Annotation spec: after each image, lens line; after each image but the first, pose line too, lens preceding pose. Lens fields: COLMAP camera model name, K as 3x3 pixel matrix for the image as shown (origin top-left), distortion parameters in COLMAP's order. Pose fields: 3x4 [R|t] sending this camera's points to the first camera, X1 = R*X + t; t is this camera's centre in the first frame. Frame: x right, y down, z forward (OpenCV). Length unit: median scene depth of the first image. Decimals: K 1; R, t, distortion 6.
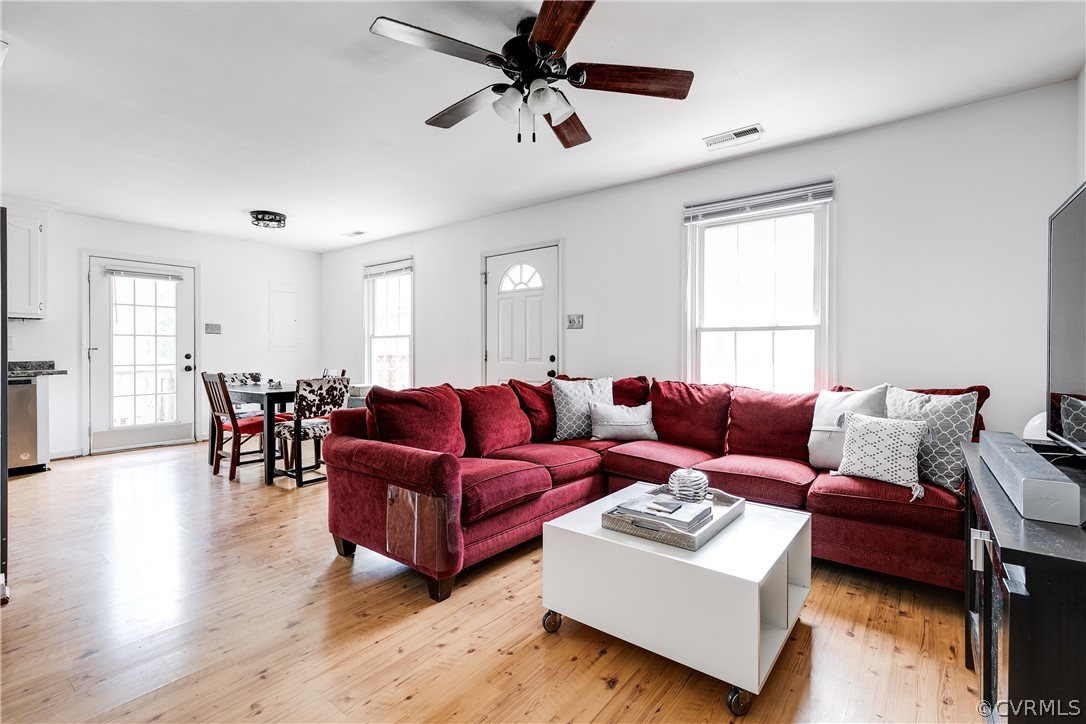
lens RADIAL K [[492.5, 0, 543.0], [0, 492.5, 362.0], [0, 0, 1]] dist [0.017723, -0.000078]
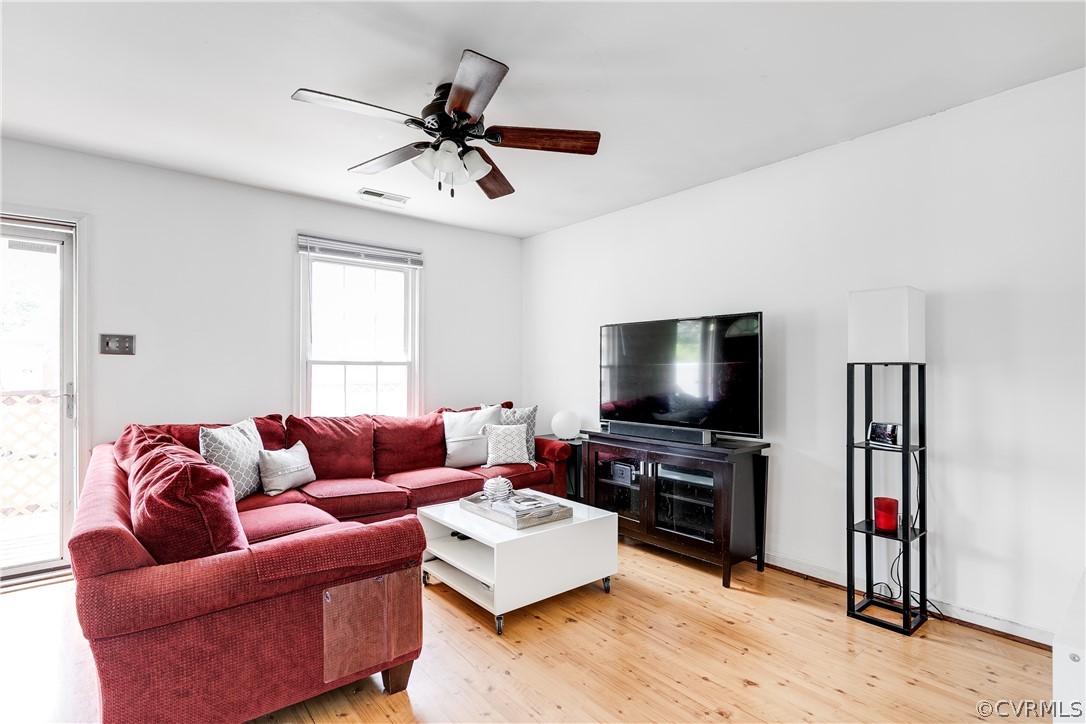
lens RADIAL K [[529.1, 0, 544.6], [0, 529.1, 375.5], [0, 0, 1]] dist [-0.001456, -0.000346]
pose [[0.219207, -0.012967, 0.975592, -0.665046], [0.020946, 0.999744, 0.008581, -0.042263], [-0.975454, 0.018553, 0.219422, 0.346243]]
